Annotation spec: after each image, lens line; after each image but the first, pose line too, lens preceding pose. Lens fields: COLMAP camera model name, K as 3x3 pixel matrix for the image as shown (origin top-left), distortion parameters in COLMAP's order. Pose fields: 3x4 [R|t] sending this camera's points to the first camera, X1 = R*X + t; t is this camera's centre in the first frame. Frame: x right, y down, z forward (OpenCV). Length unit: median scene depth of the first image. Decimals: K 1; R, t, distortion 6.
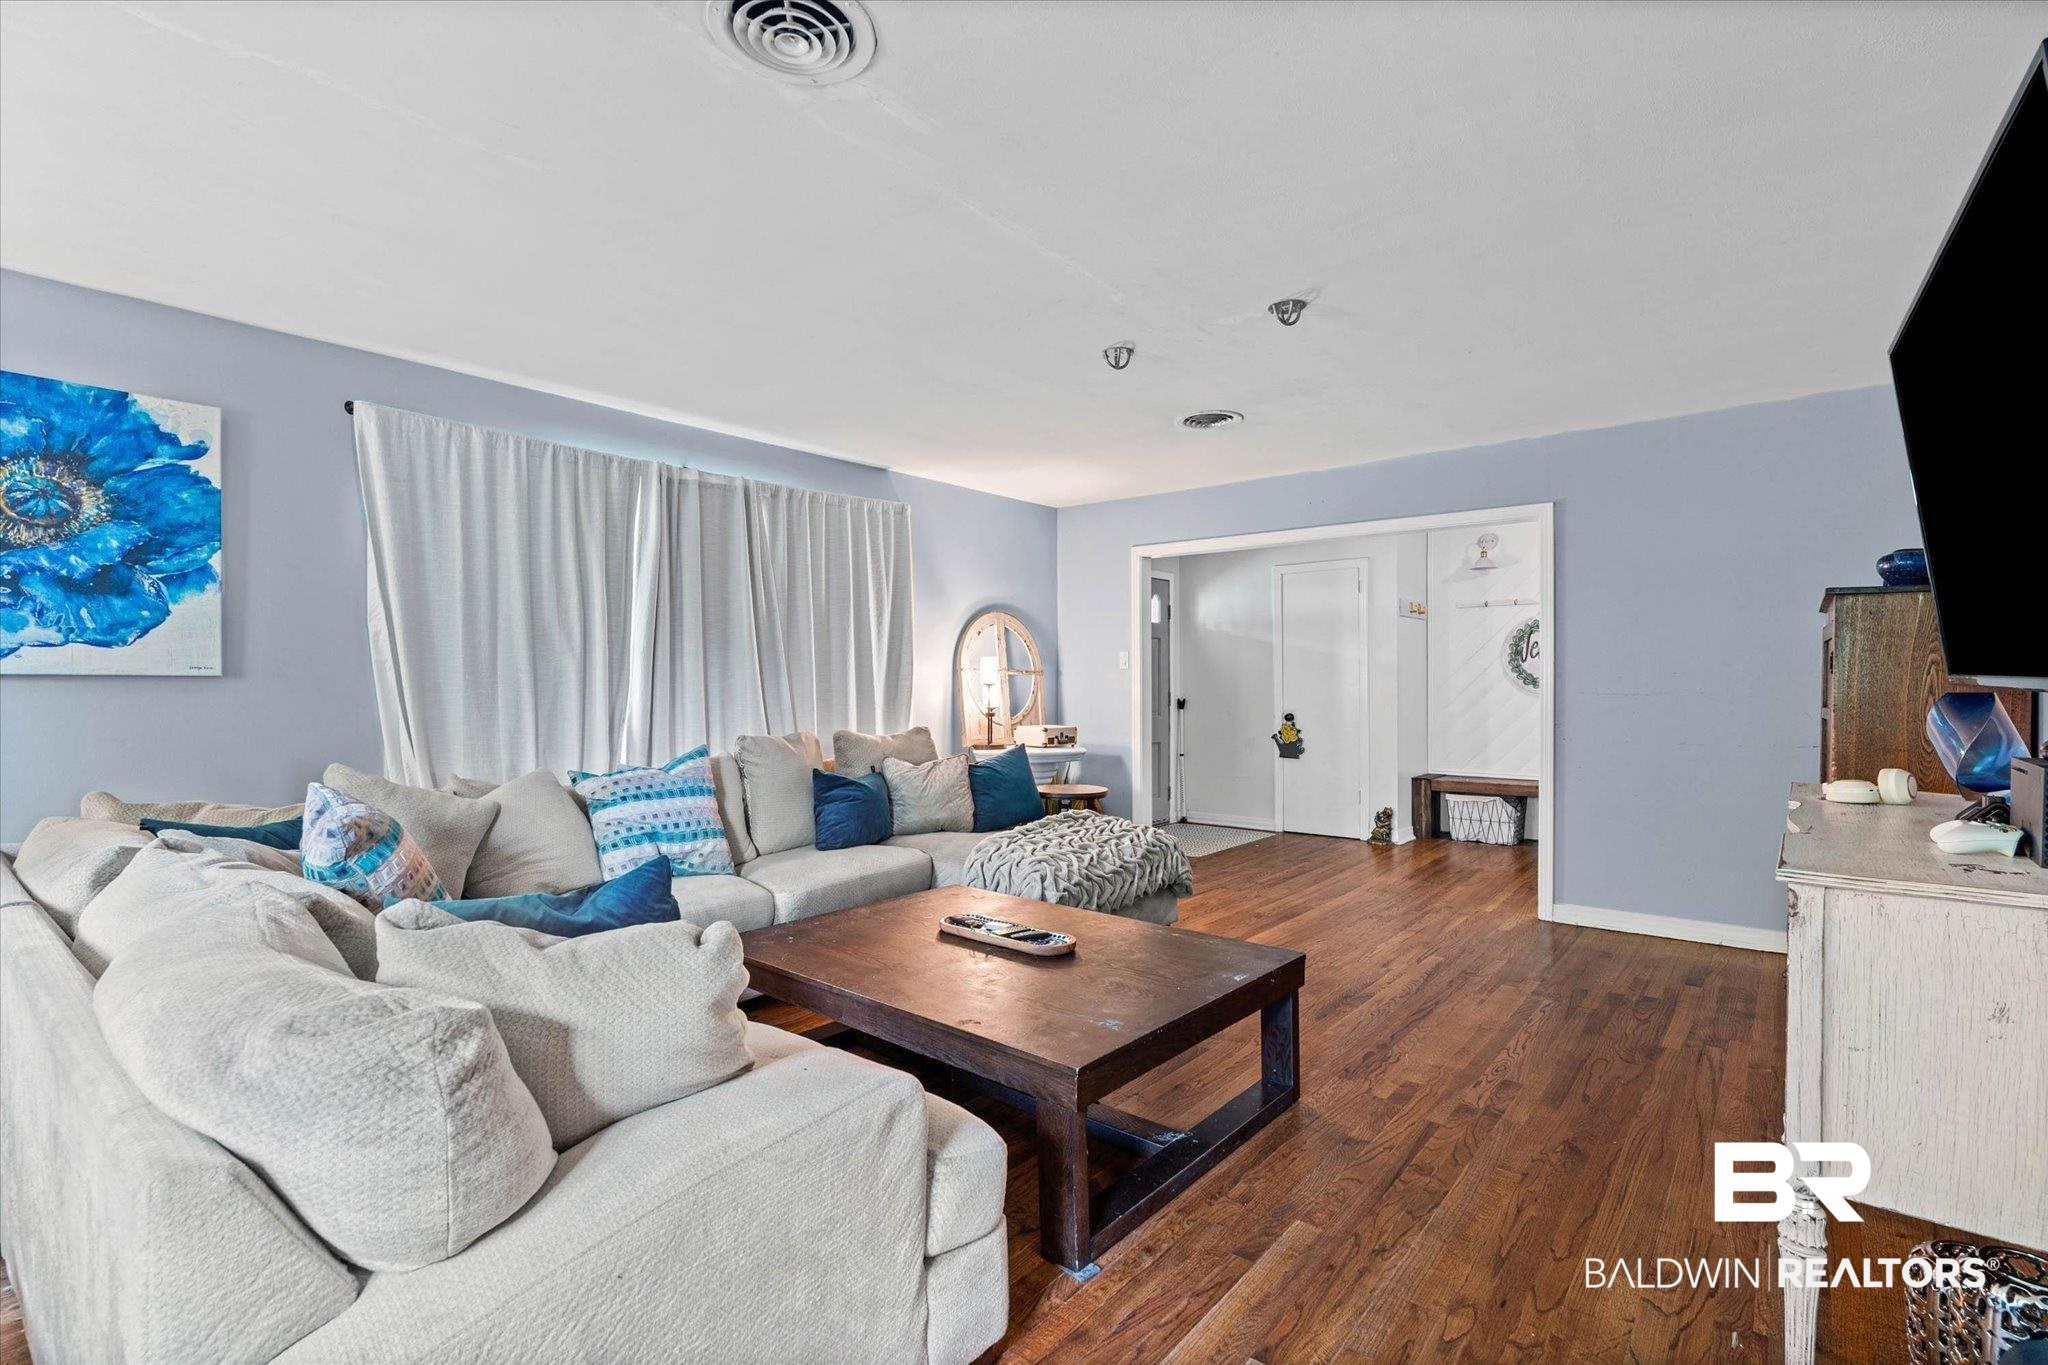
lens RADIAL K [[927.8, 0, 1020.8], [0, 927.8, 683.4], [0, 0, 1]] dist [-0.000650, 0.000183]
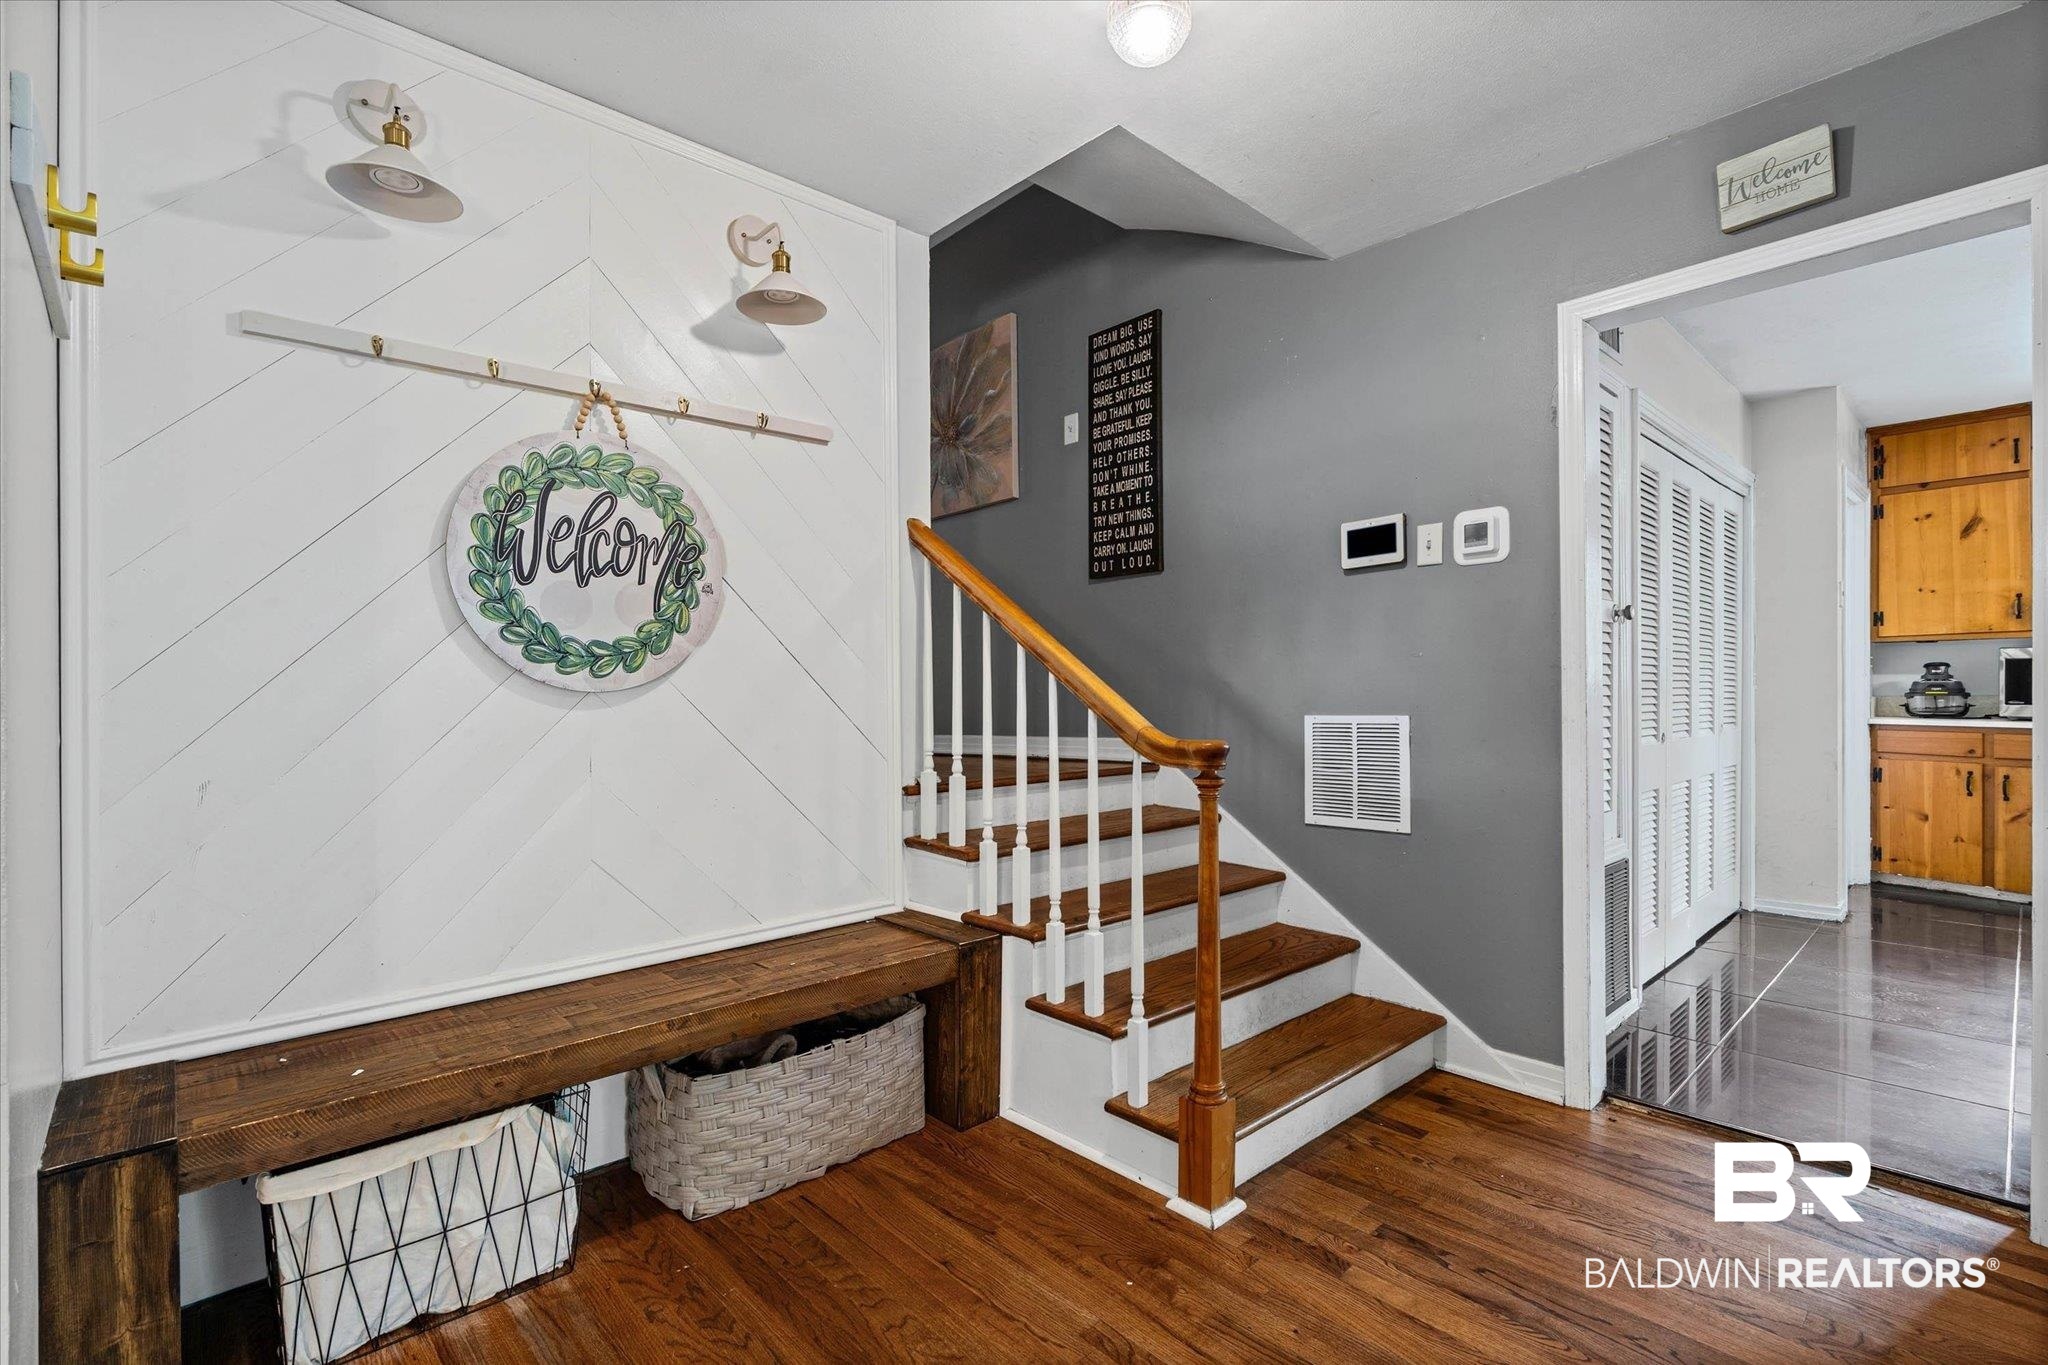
lens RADIAL K [[927.8, 0, 1020.8], [0, 927.8, 683.4], [0, 0, 1]] dist [-0.000650, 0.000183]
pose [[0.126604, -0.001273, 0.991952, 0.277900], [0.004451, 0.999990, 0.000716, 0.008555], [-0.991943, 0.004324, 0.126609, 0.817266]]
